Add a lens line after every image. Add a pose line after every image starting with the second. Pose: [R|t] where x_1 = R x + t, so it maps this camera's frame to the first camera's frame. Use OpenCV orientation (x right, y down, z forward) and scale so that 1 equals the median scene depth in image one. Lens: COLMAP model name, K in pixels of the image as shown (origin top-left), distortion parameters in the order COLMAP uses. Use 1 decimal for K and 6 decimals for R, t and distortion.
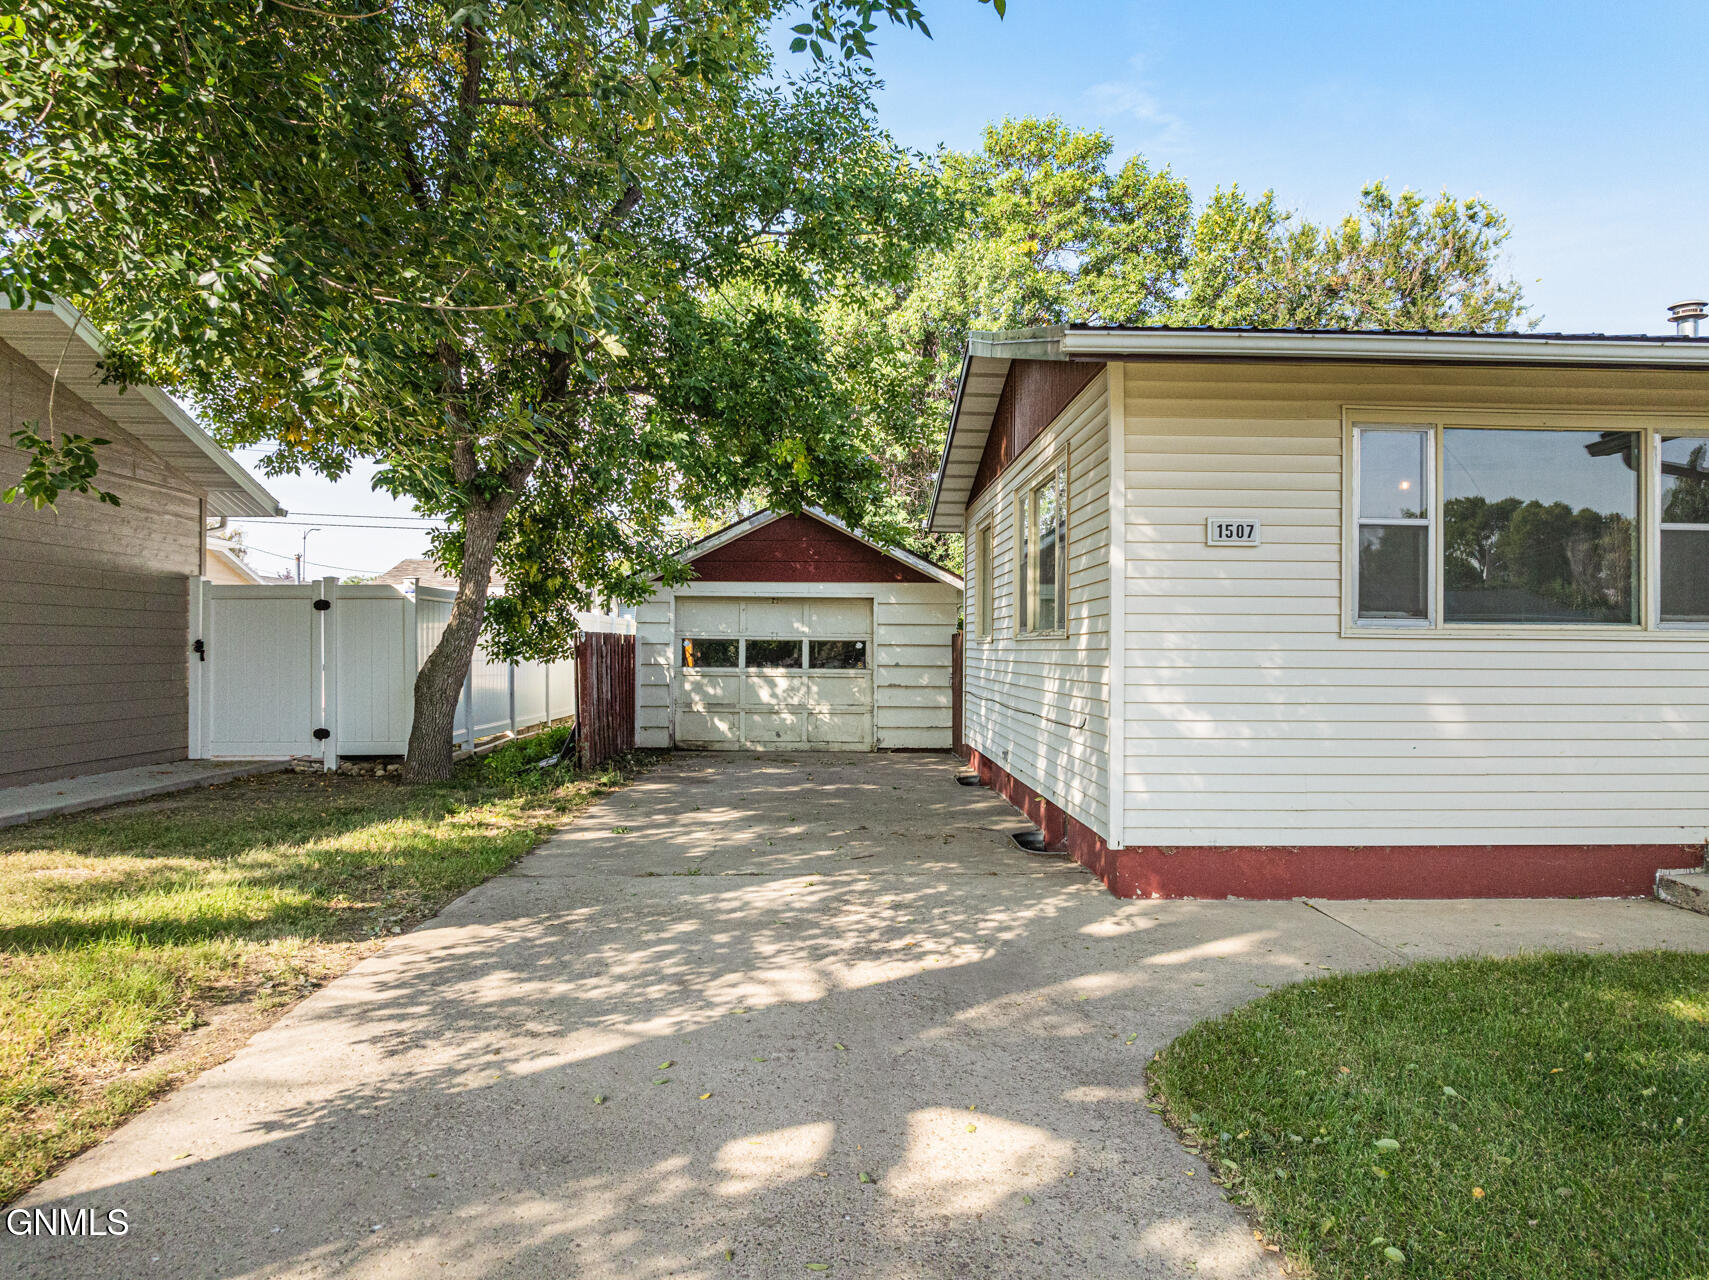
lens RADIAL K [[1192.2, 0, 894.7], [0, 1192.2, 642.1], [0, 0, 1]] dist [0.001956, 0.000855]
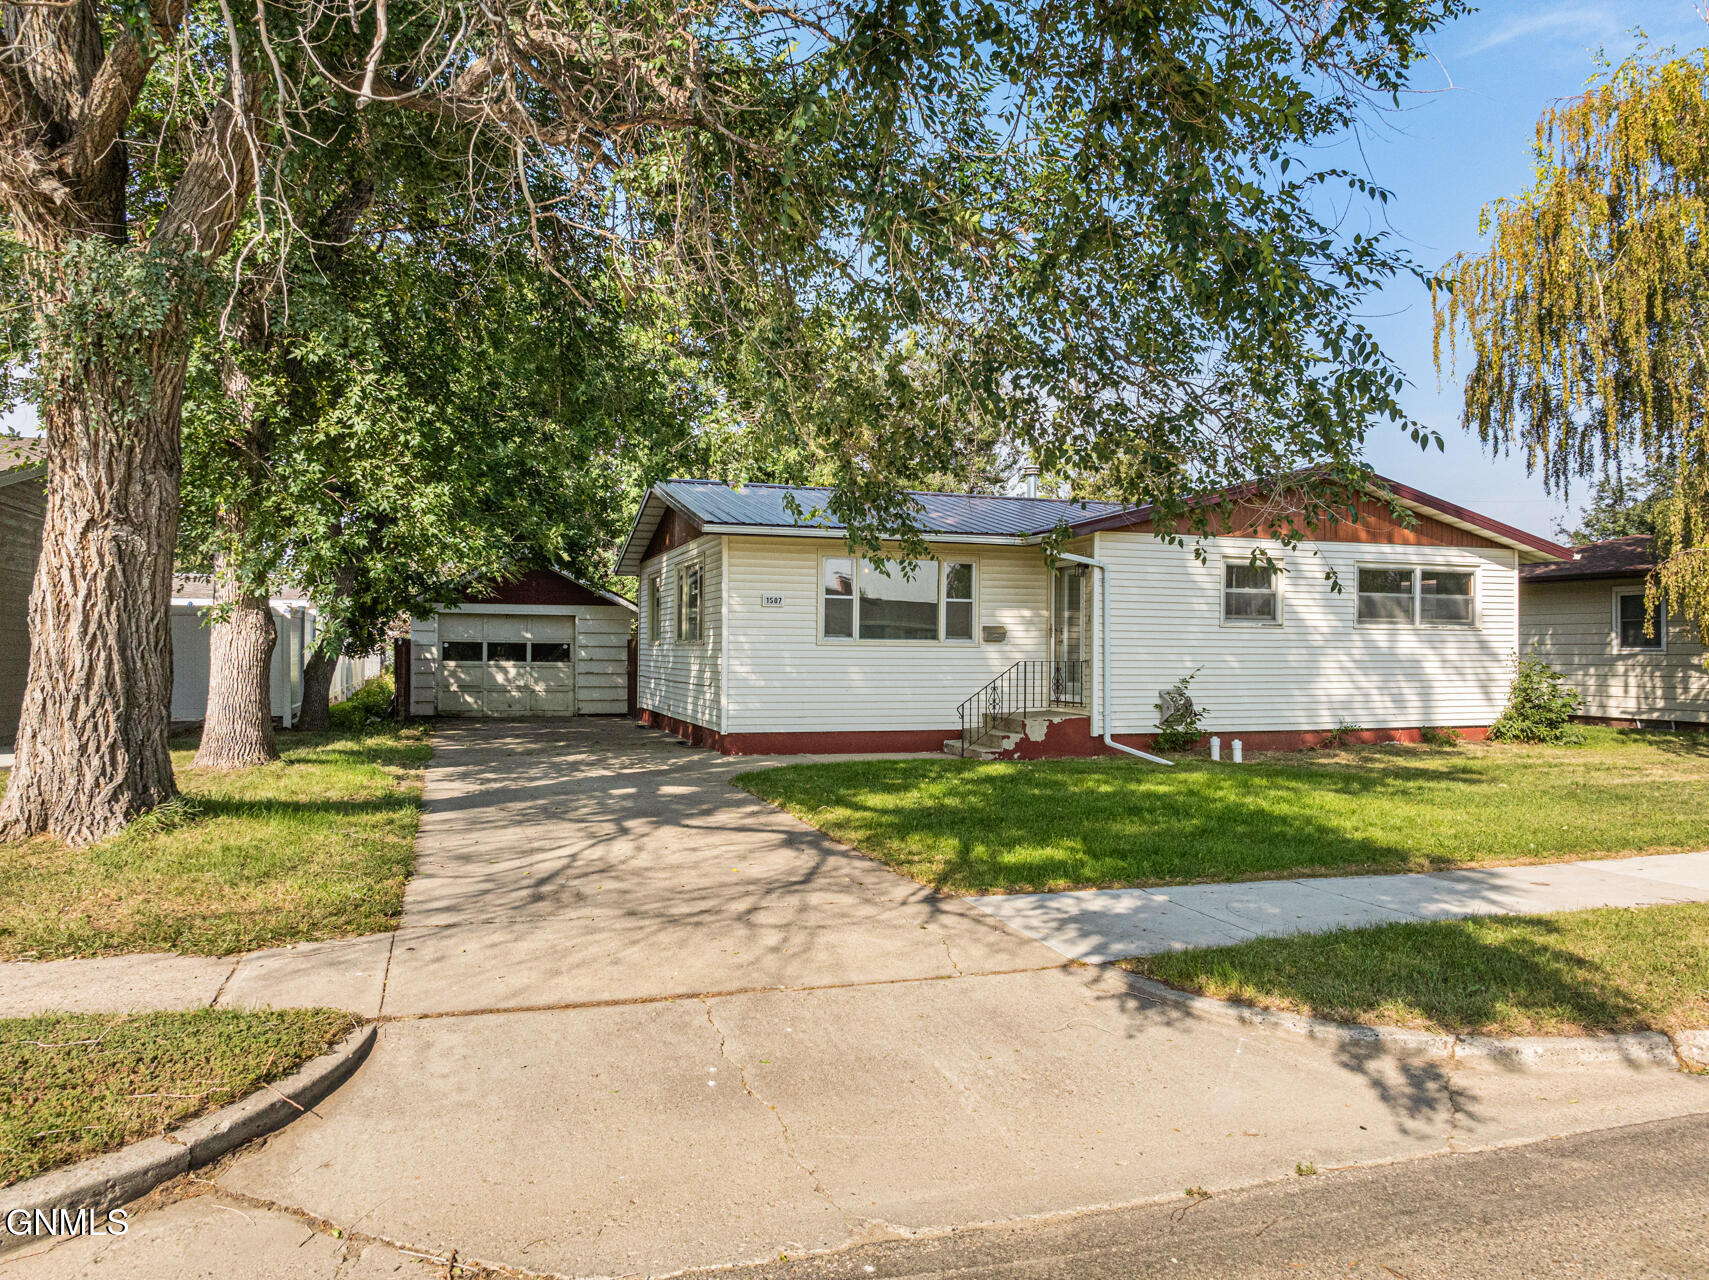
lens RADIAL K [[1168.6, 0, 854.5], [0, 1168.6, 640.0], [0, 0, 1]] dist [-0.005580, 0.000186]
pose [[0.962030, 0.004935, 0.272899, -0.088141], [-0.004557, 0.999988, -0.002019, -0.004317], [-0.272906, 0.000699, 0.962040, -0.578373]]
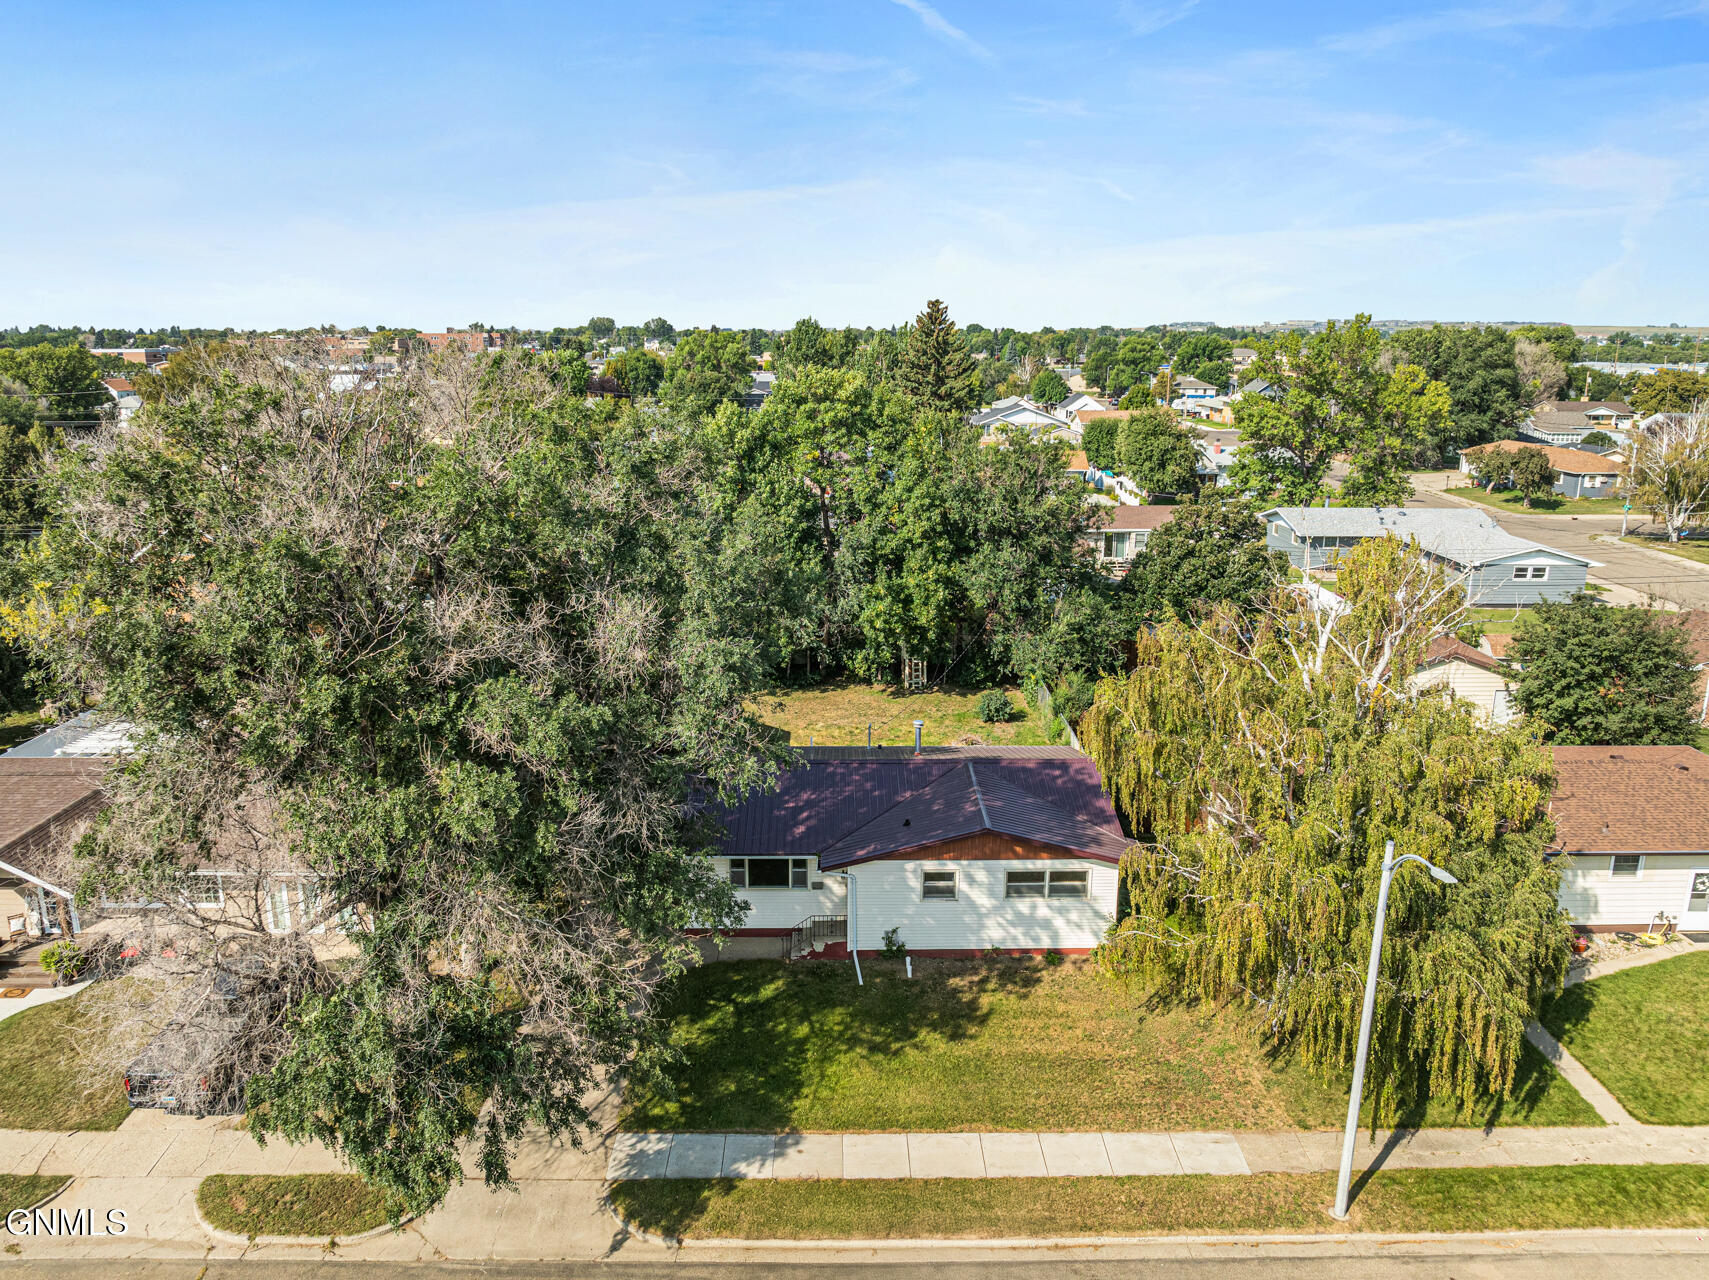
lens RADIAL K [[1194.0, 0, 854.5], [0, 1194.0, 640.0], [0, 0, 1]] dist [-0.003233, -0.001196]
pose [[0.999698, 0.014587, -0.019781, 0.451827], [-0.008794, 0.963851, 0.266296, -1.078747], [0.022951, -0.266042, 0.963688, -1.633016]]
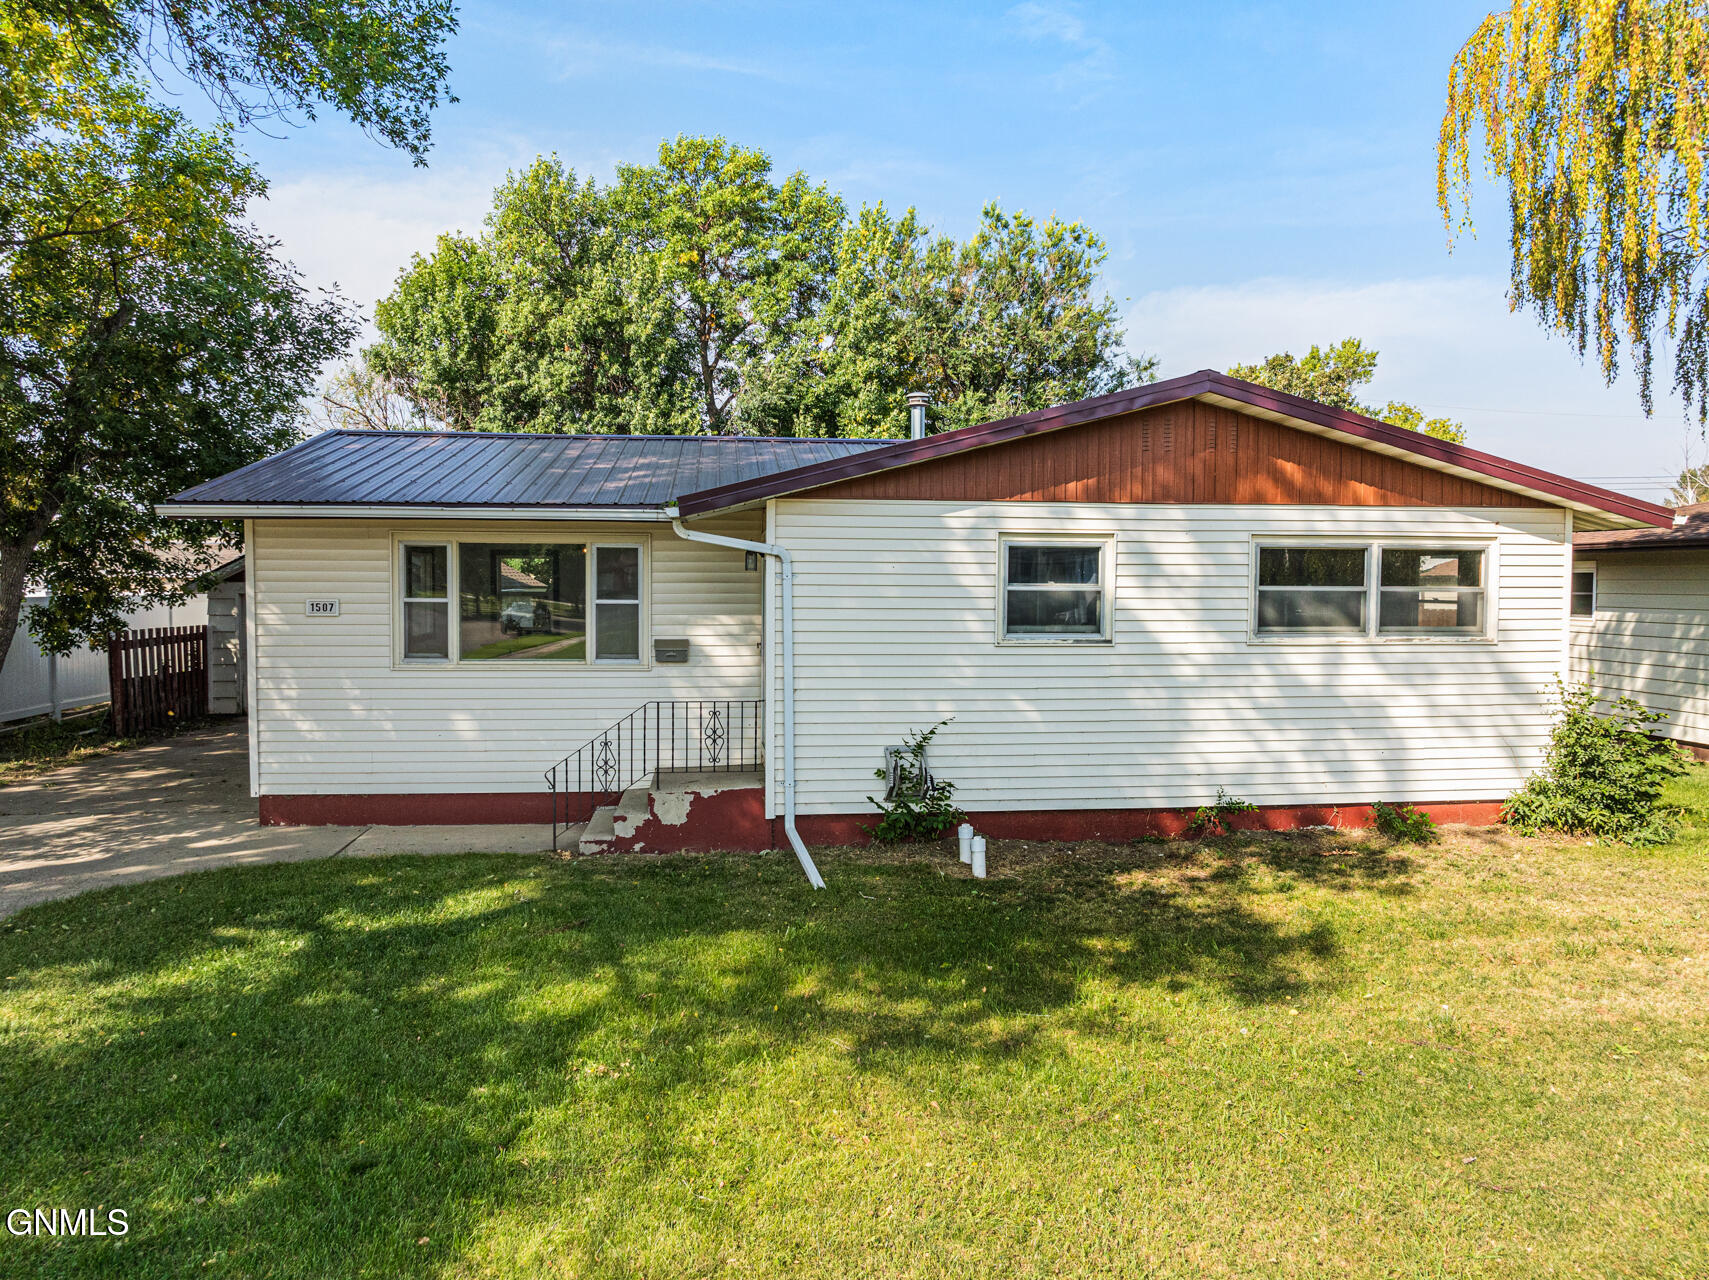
lens RADIAL K [[1194.0, 0, 854.5], [0, 1194.0, 640.0], [0, 0, 1]] dist [-0.003233, -0.001196]
pose [[0.997818, -0.001331, 0.066014, 0.408273], [-0.002030, 0.998706, 0.050817, -0.059335], [-0.065996, -0.050840, 0.996524, -0.316723]]
